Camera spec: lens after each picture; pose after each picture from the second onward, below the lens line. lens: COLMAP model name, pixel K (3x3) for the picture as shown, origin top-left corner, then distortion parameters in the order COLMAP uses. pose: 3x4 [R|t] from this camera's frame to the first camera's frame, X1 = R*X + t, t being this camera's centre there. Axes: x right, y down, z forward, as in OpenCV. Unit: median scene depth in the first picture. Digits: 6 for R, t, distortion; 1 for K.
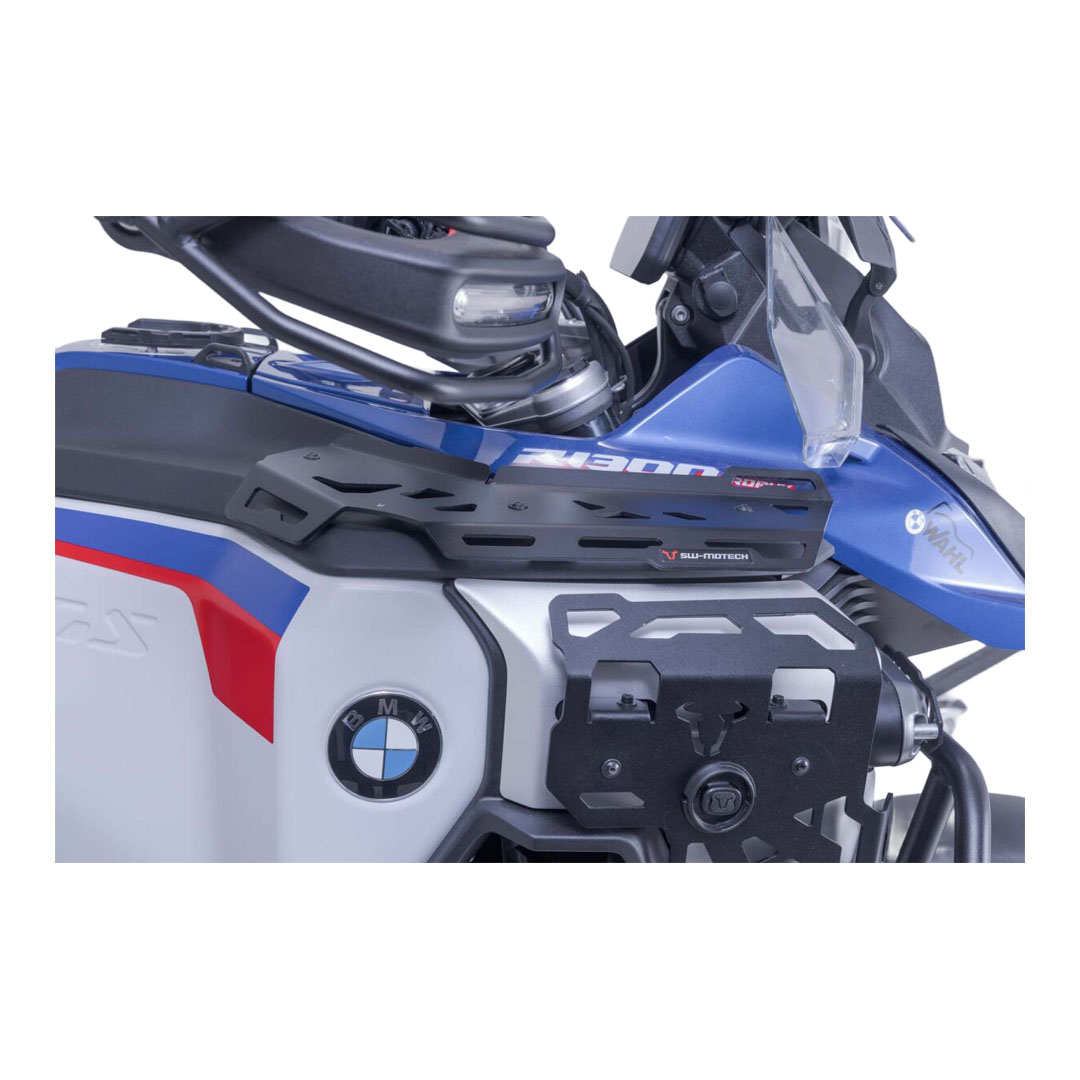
lens RADIAL K [[1391.1, 0, 540.0], [0, 1391.1, 540.0], [0, 0, 1]] dist [-0.000935, 0.011219]
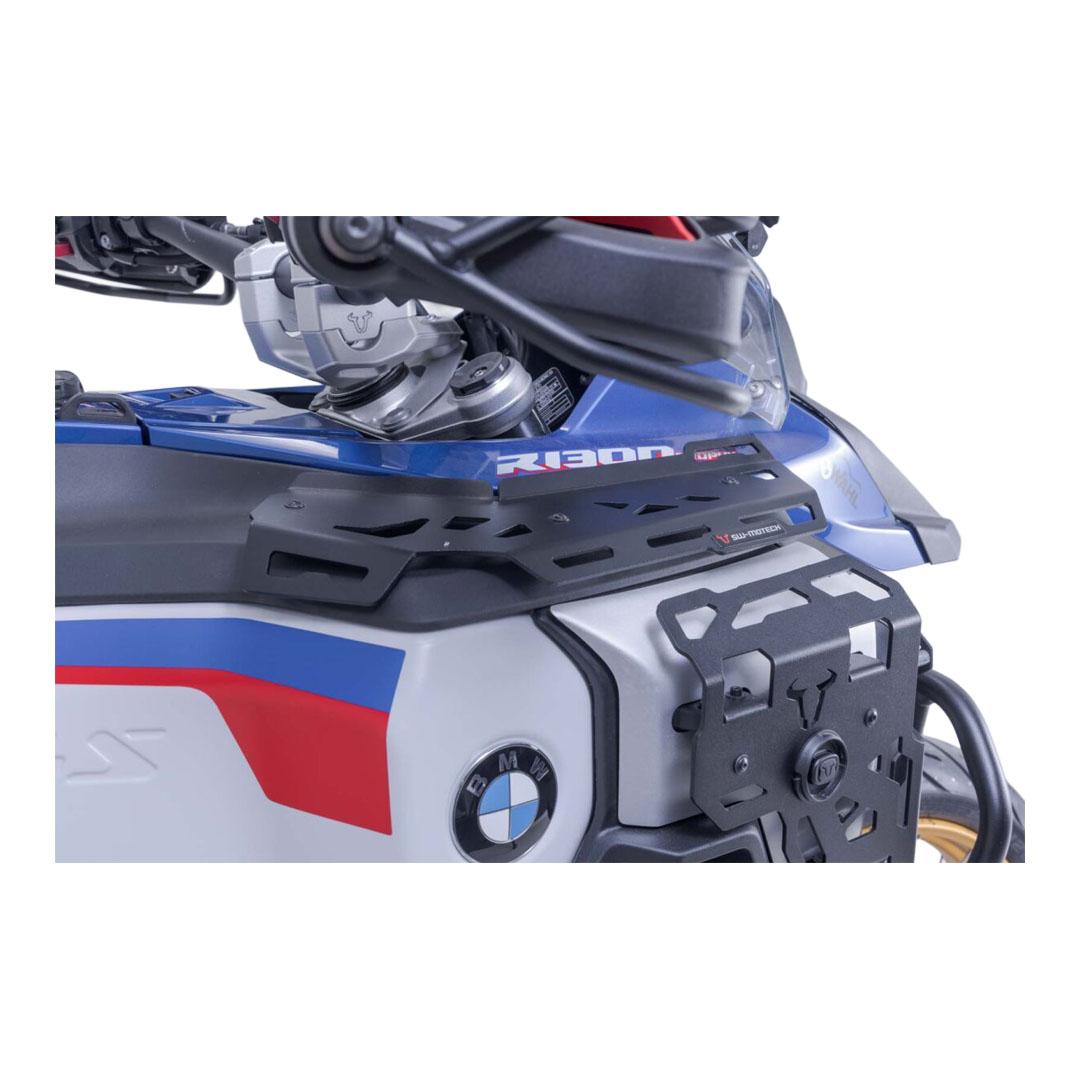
lens RADIAL K [[1391.1, 0, 540.0], [0, 1391.1, 540.0], [0, 0, 1]] dist [-0.000935, 0.011219]
pose [[0.892648, -0.182523, 0.412147, -0.425910], [0.175014, 0.982957, 0.056257, -0.066342], [-0.415391, 0.021914, 0.909379, 0.163660]]
